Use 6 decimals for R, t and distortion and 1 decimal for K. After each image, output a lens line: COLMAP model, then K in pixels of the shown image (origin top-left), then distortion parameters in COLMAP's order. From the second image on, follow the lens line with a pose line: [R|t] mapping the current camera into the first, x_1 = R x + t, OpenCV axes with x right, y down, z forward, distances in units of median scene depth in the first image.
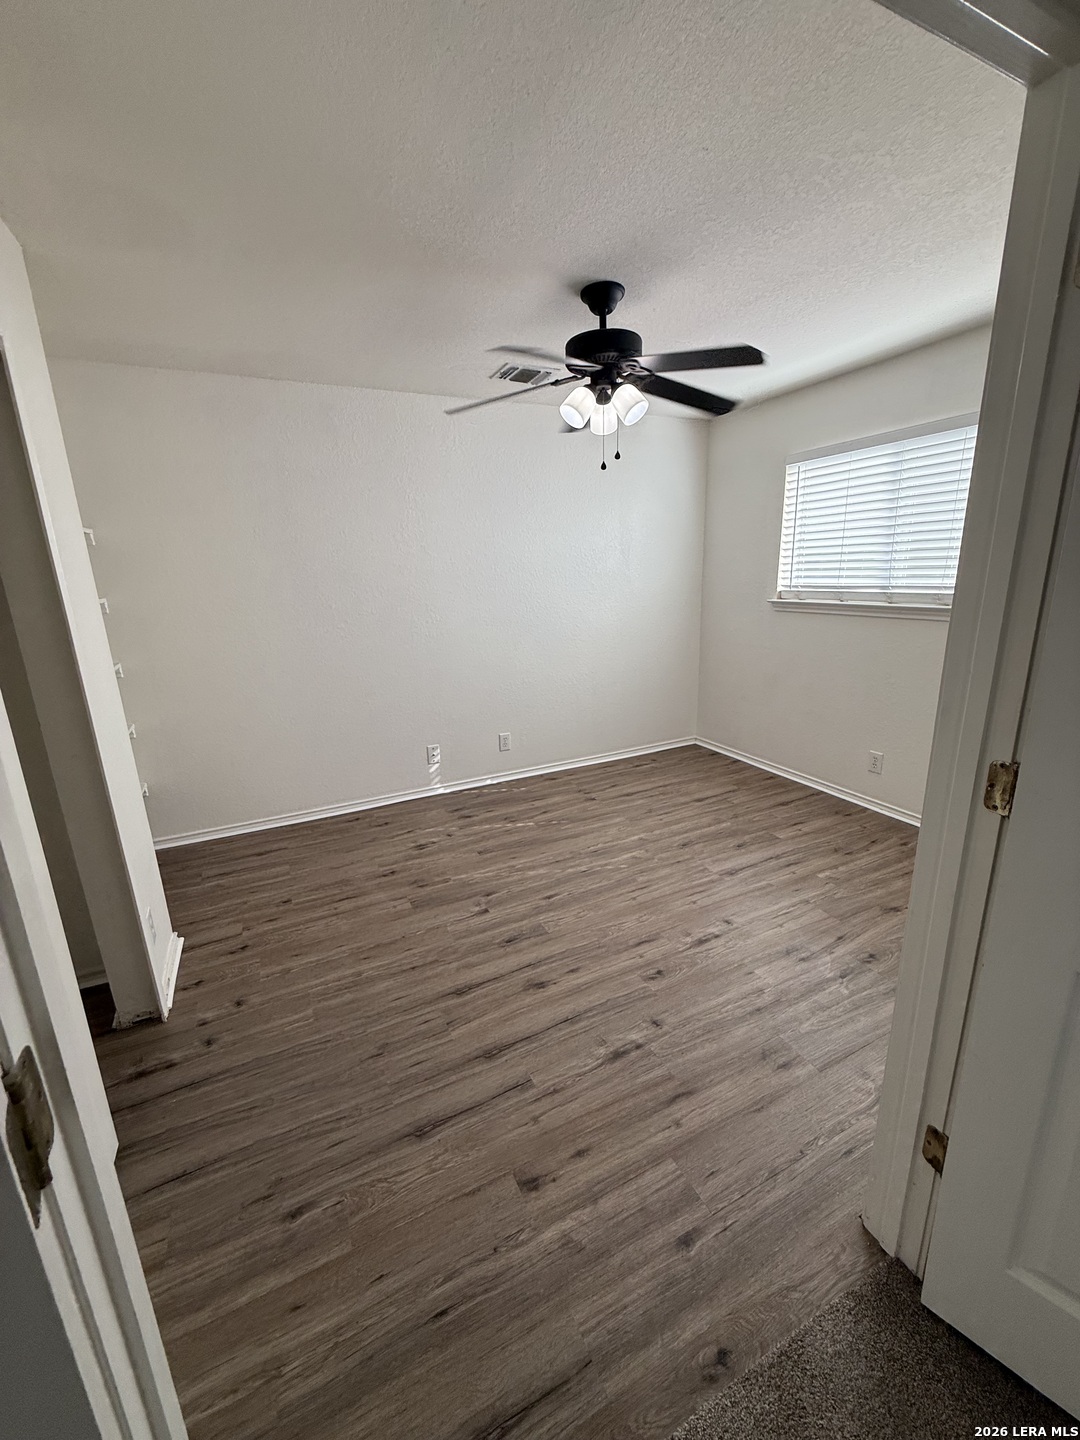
lens RADIAL K [[576.3, 0, 532.7], [0, 576.3, 717.5], [0, 0, 1]] dist [-0.002276, 0.000388]
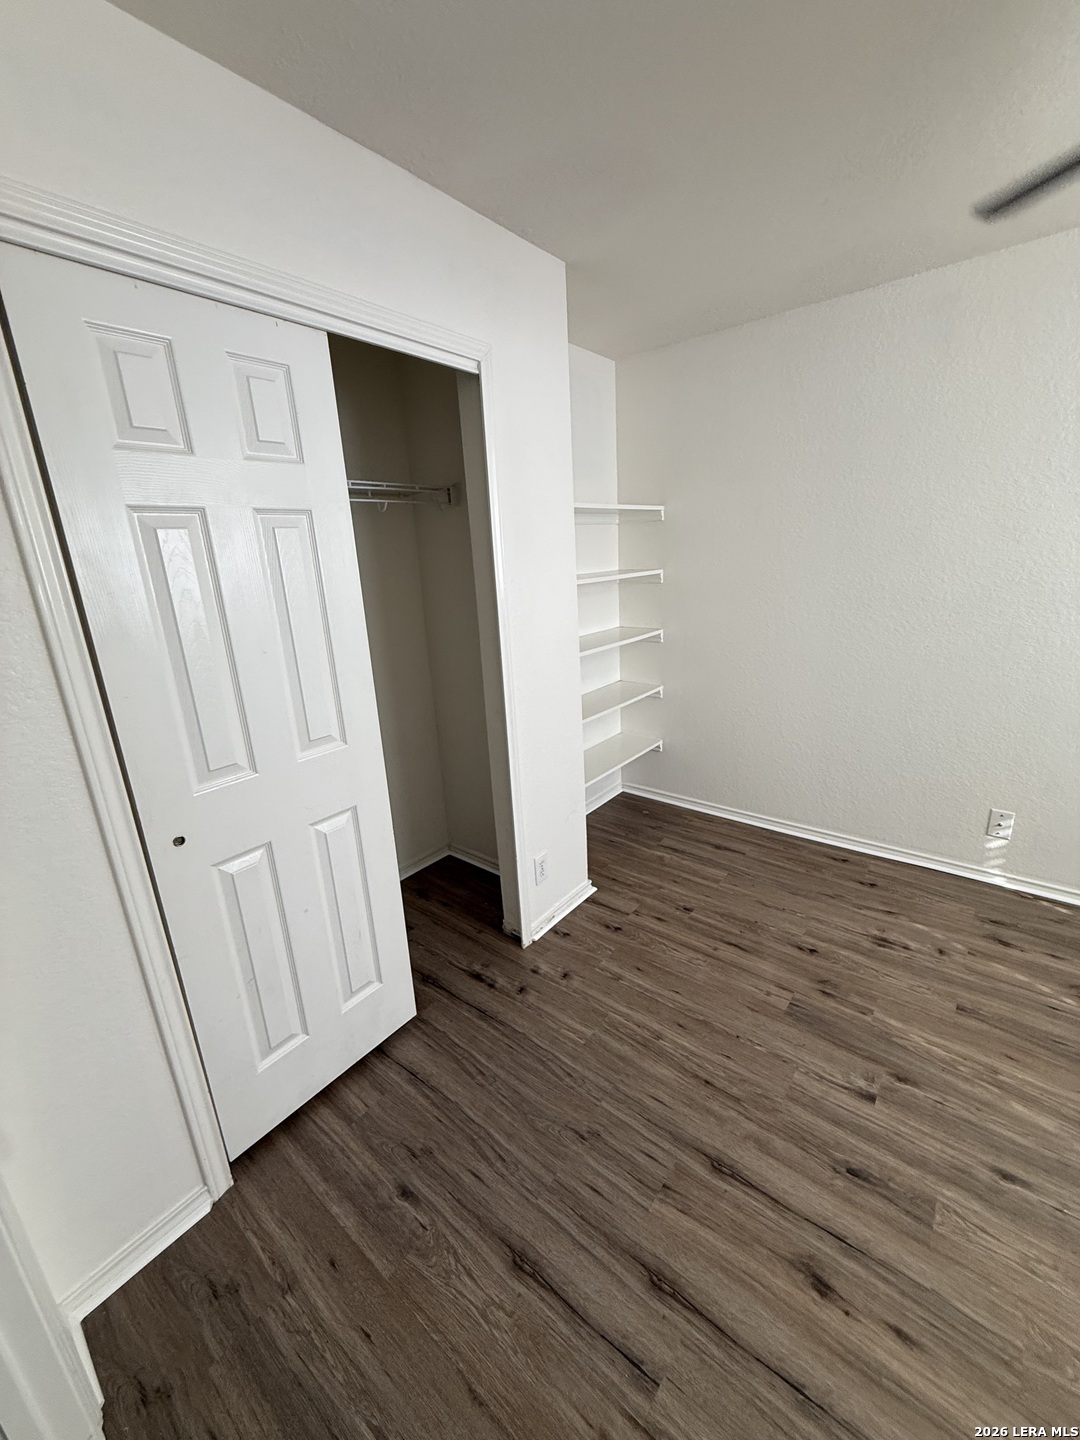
lens RADIAL K [[576.3, 0, 538.2], [0, 576.3, 713.1], [0, 0, 1]] dist [-0.002276, 0.000388]
pose [[0.424185, 0.252188, -0.869752, 0.211004], [-0.188379, 0.964004, 0.187643, -0.121008], [0.885766, 0.084248, 0.456423, 0.372392]]
